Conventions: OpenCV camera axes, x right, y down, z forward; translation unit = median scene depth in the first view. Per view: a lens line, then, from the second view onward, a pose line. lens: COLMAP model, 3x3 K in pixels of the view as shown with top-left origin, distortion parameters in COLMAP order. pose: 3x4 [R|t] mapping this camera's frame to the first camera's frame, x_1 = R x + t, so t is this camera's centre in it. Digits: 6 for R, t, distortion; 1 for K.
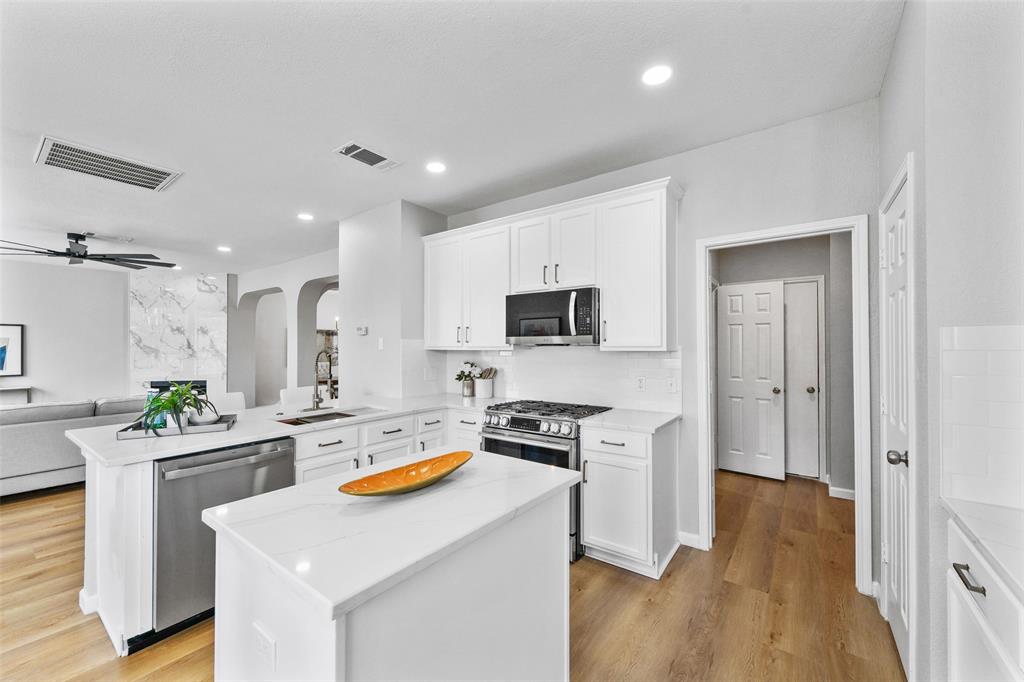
lens RADIAL K [[403.4, 0, 502.2], [0, 403.4, 345.1], [0, 0, 1]] dist [0.000881, 0.000026]
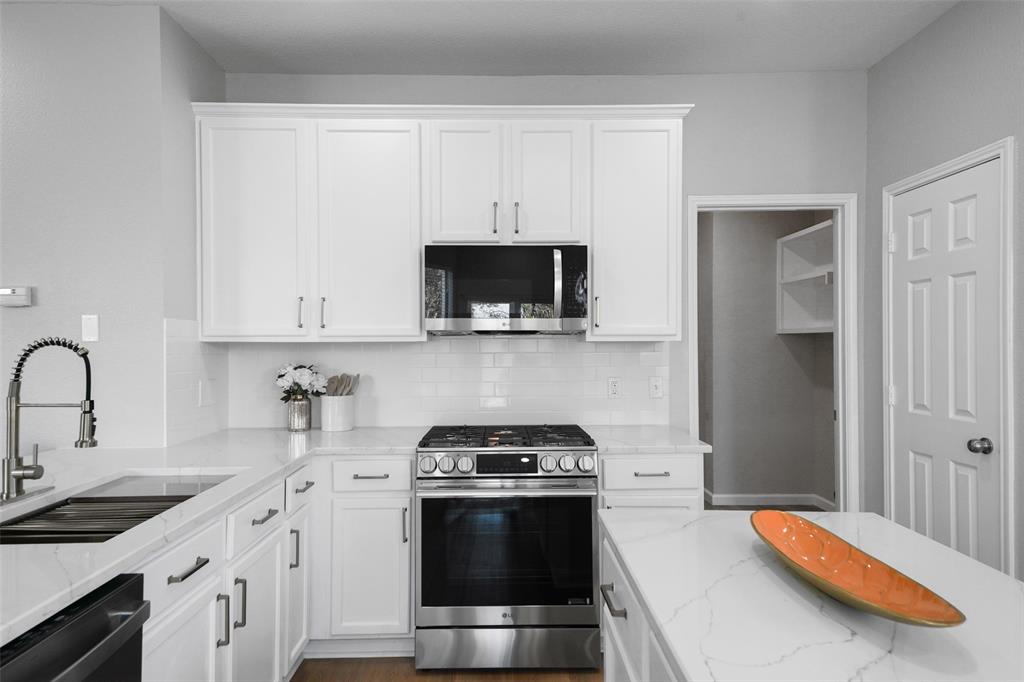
lens RADIAL K [[599.4, 0, 509.9], [0, 599.4, 345.6], [0, 0, 1]] dist [0.051059, -0.000009]
pose [[0.795219, -0.001694, 0.606320, -0.408721], [-0.001165, 0.999990, 0.004323, 0.014932], [-0.606321, -0.004144, 0.795209, 0.250439]]
